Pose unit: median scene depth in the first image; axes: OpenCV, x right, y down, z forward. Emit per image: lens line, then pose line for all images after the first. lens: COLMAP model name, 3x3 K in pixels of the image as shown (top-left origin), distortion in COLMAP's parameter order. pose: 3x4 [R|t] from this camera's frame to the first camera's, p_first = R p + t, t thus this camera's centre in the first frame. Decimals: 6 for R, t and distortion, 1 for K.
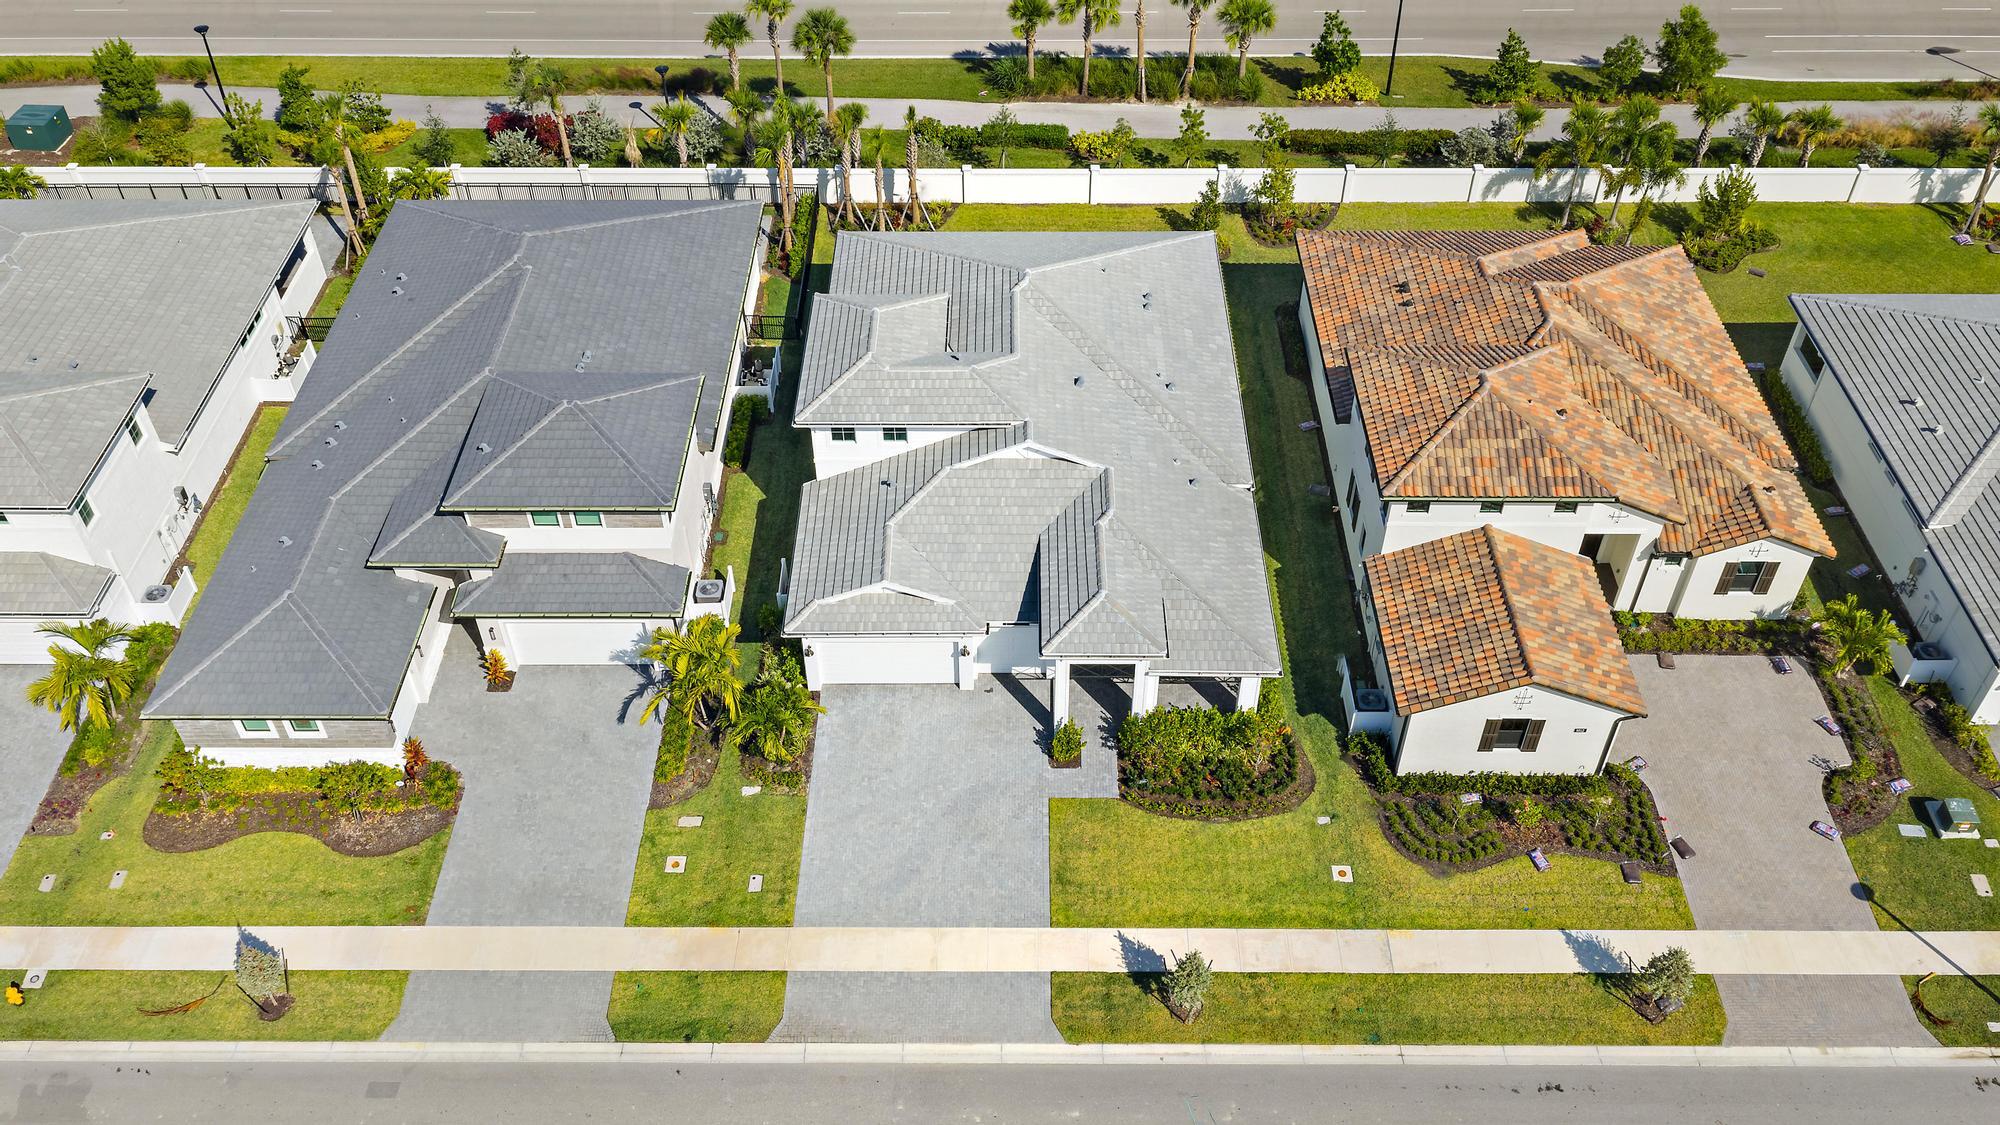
lens RADIAL K [[1644.7, 0, 1008.9], [0, 1644.7, 565.8], [0, 0, 1]] dist [0.028956, -0.051055]
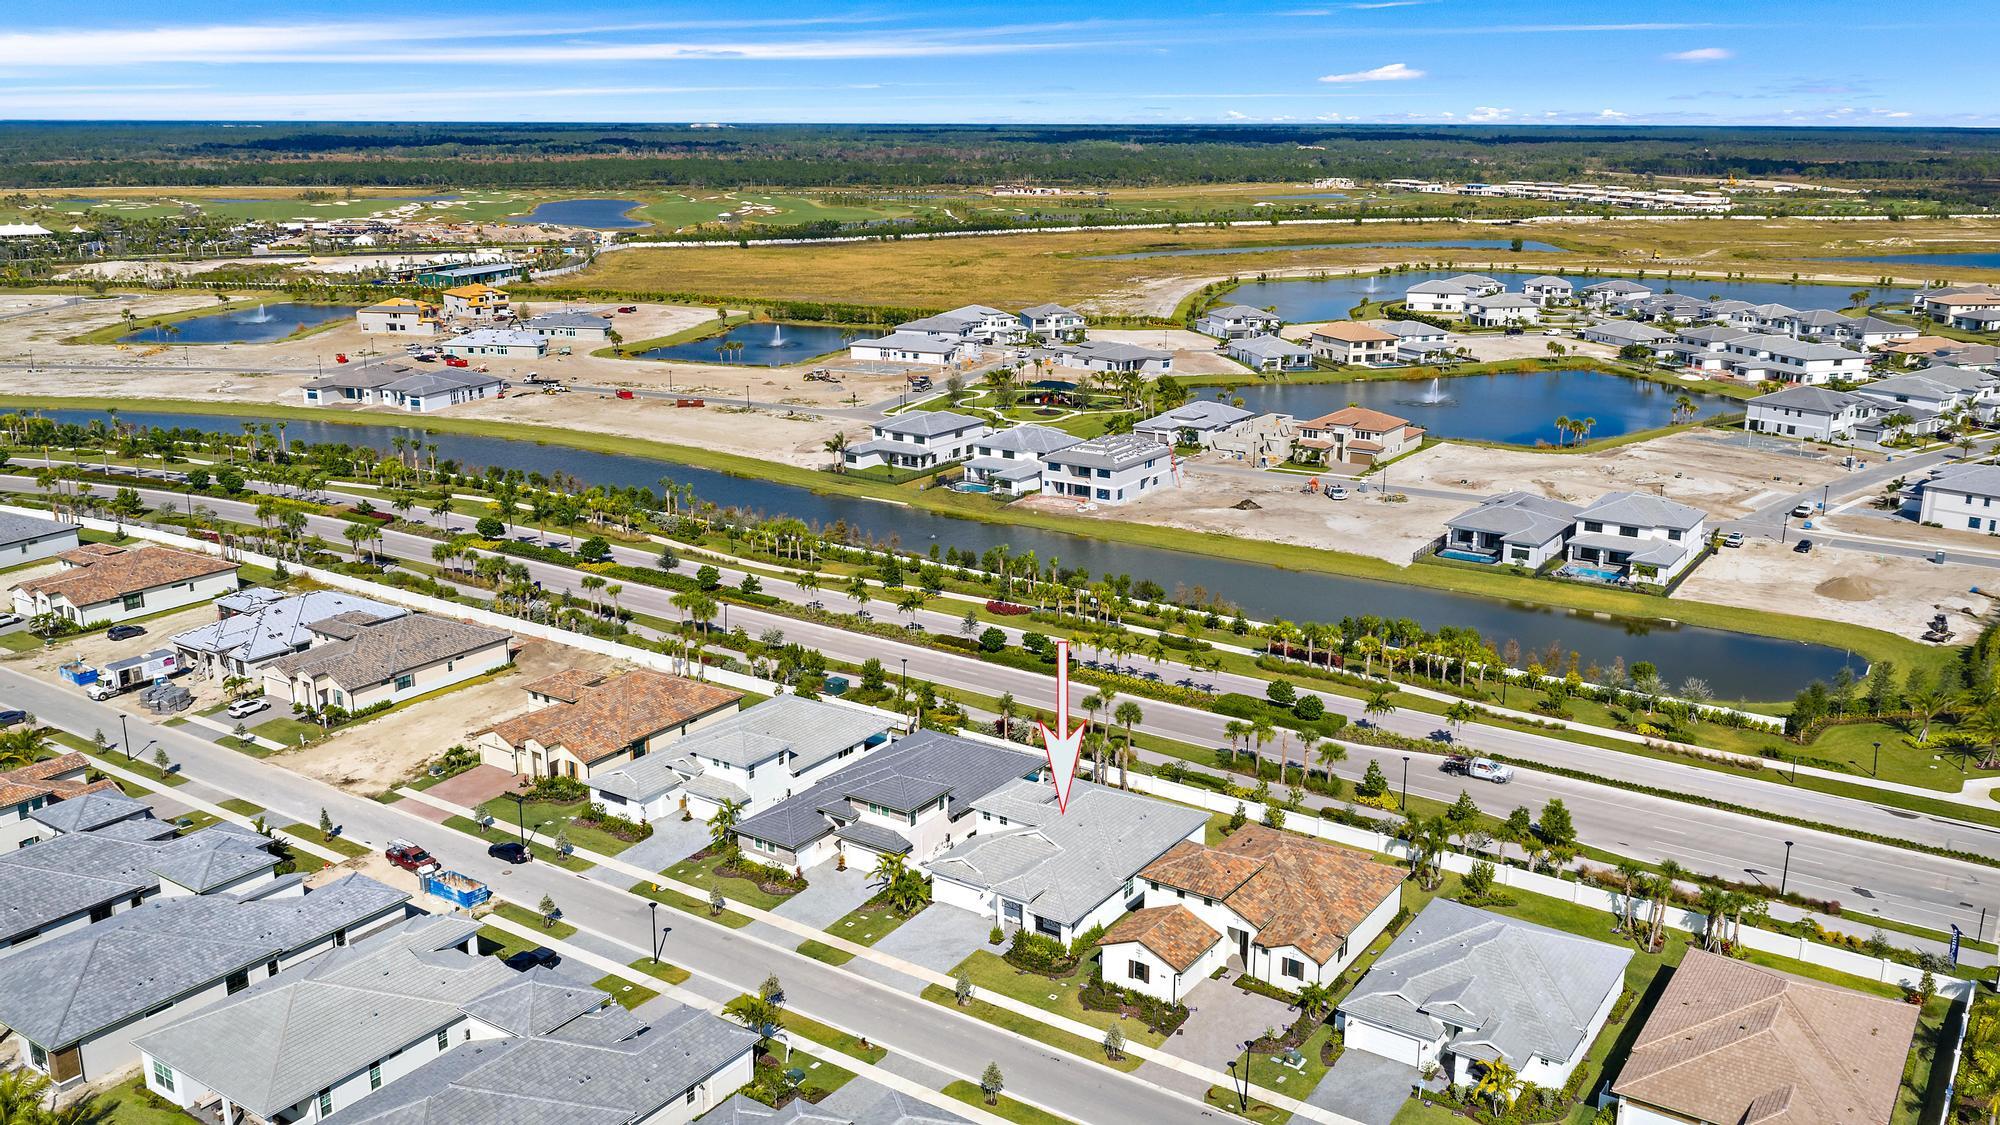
lens RADIAL K [[1644.7, 0, 1008.9], [0, 1644.7, 565.8], [0, 0, 1]] dist [0.028956, -0.051055]
pose [[0.829982, 0.150099, -0.537216, 1.300016], [-0.387601, 0.847793, -0.361956, 0.524811], [0.401118, 0.508643, 0.761831, -1.191544]]
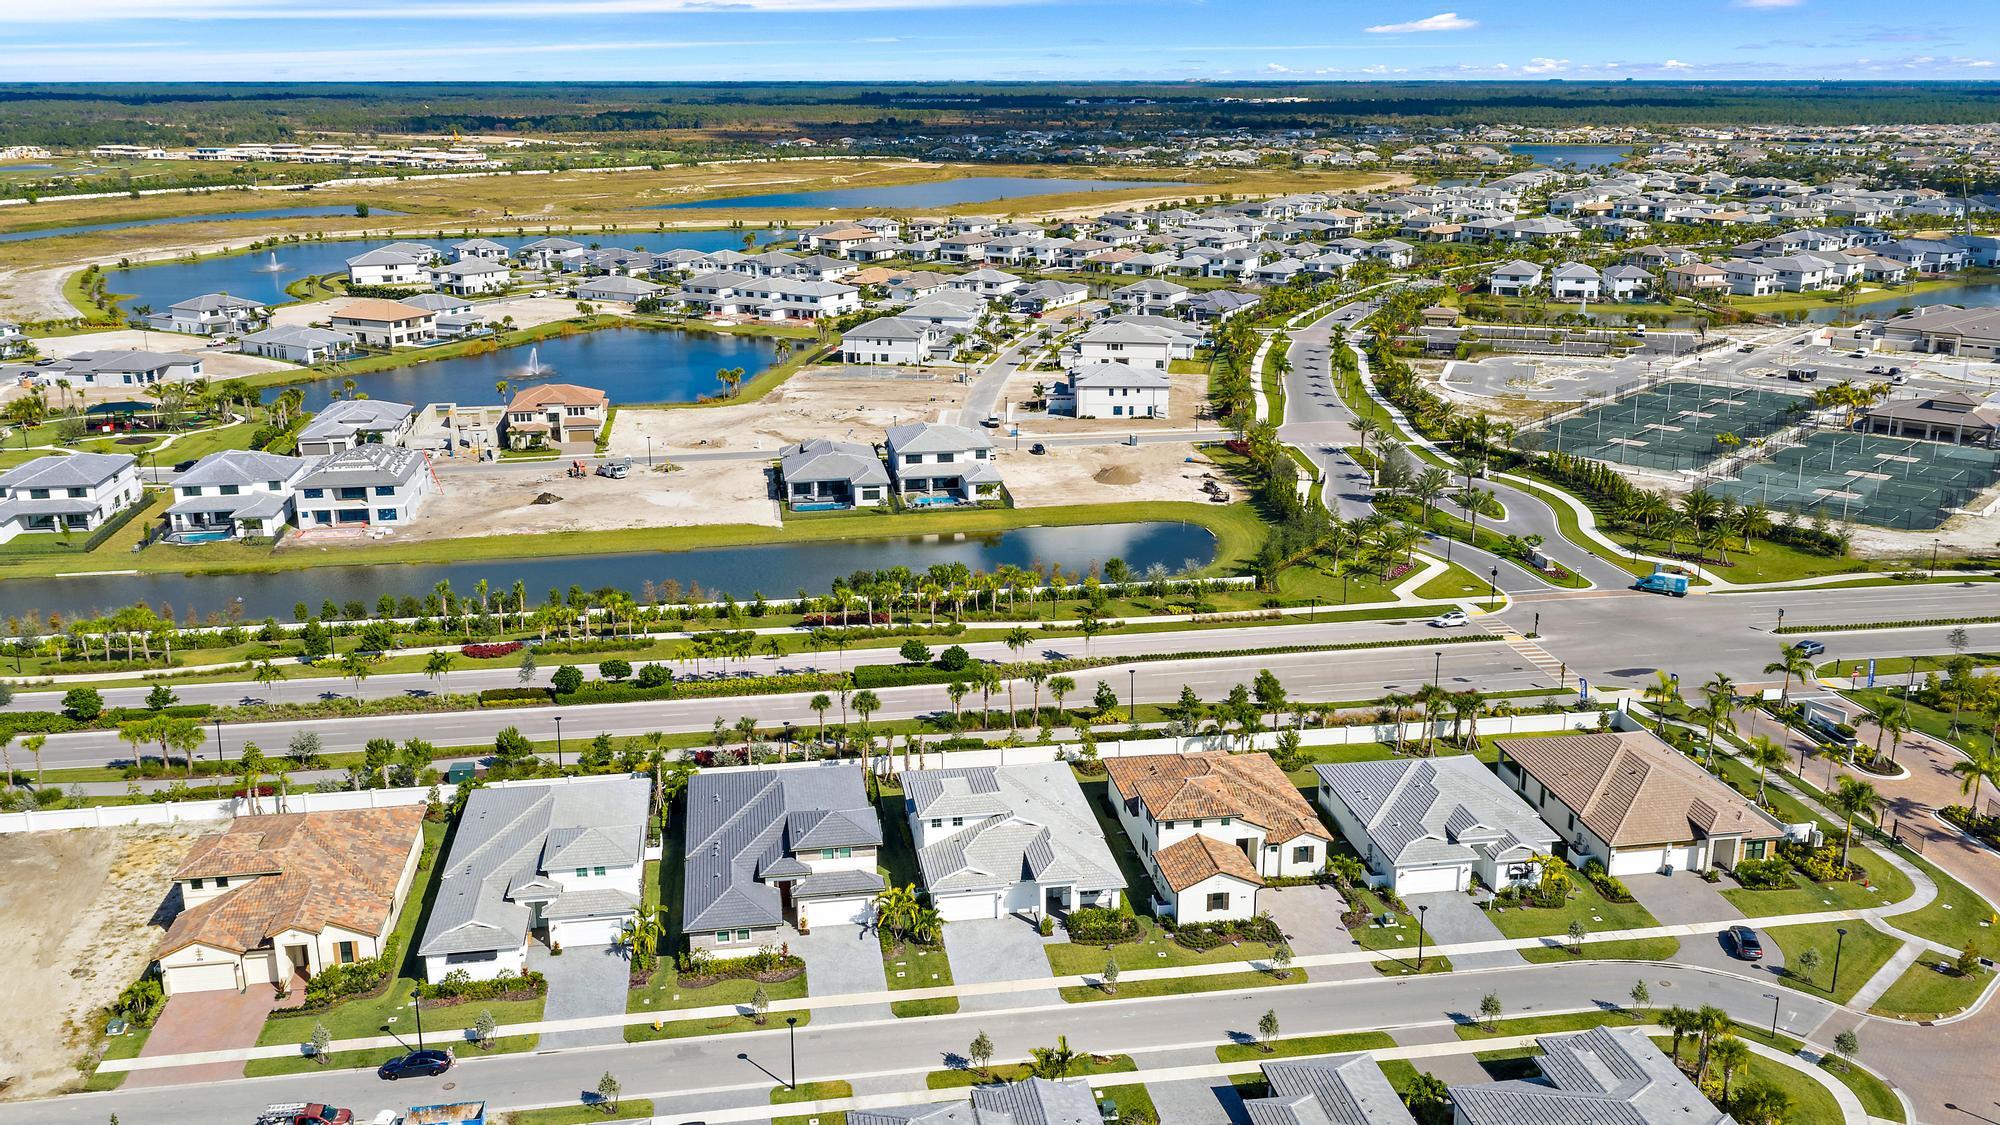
lens RADIAL K [[1692.4, 0, 1009.4], [0, 1692.4, 562.8], [0, 0, 1]] dist [0.034305, -0.055679]
pose [[0.986018, -0.045434, 0.160328, -0.393022], [0.114482, 0.883817, -0.453608, 0.754436], [-0.121091, 0.465621, 0.876661, -1.440885]]
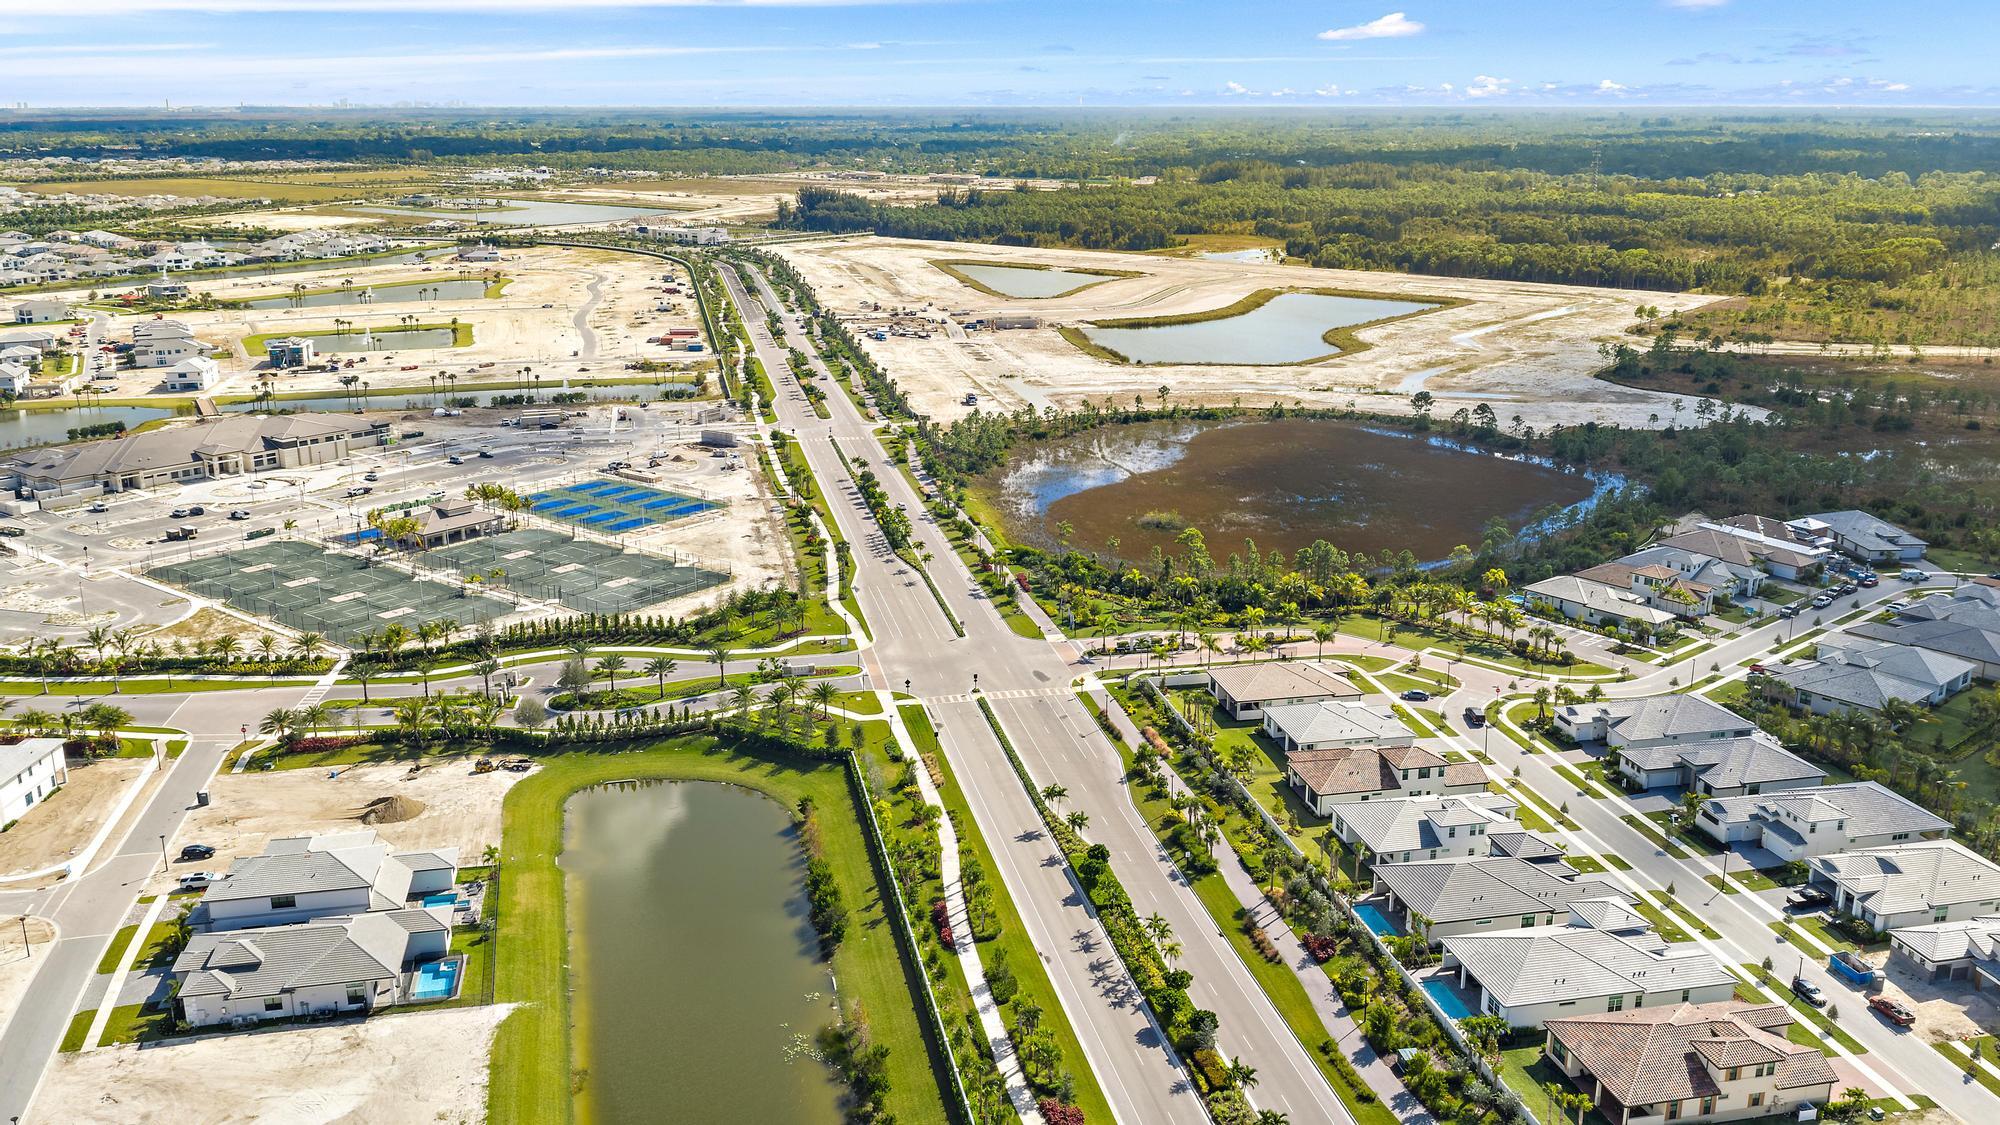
lens RADIAL K [[1644.7, 0, 1008.9], [0, 1644.7, 565.8], [0, 0, 1]] dist [0.028956, -0.051055]
pose [[-0.214792, -0.265924, 0.939760, -3.487955], [0.674030, 0.655975, 0.339678, -2.655527], [-0.706788, 0.706386, 0.038343, 1.256053]]
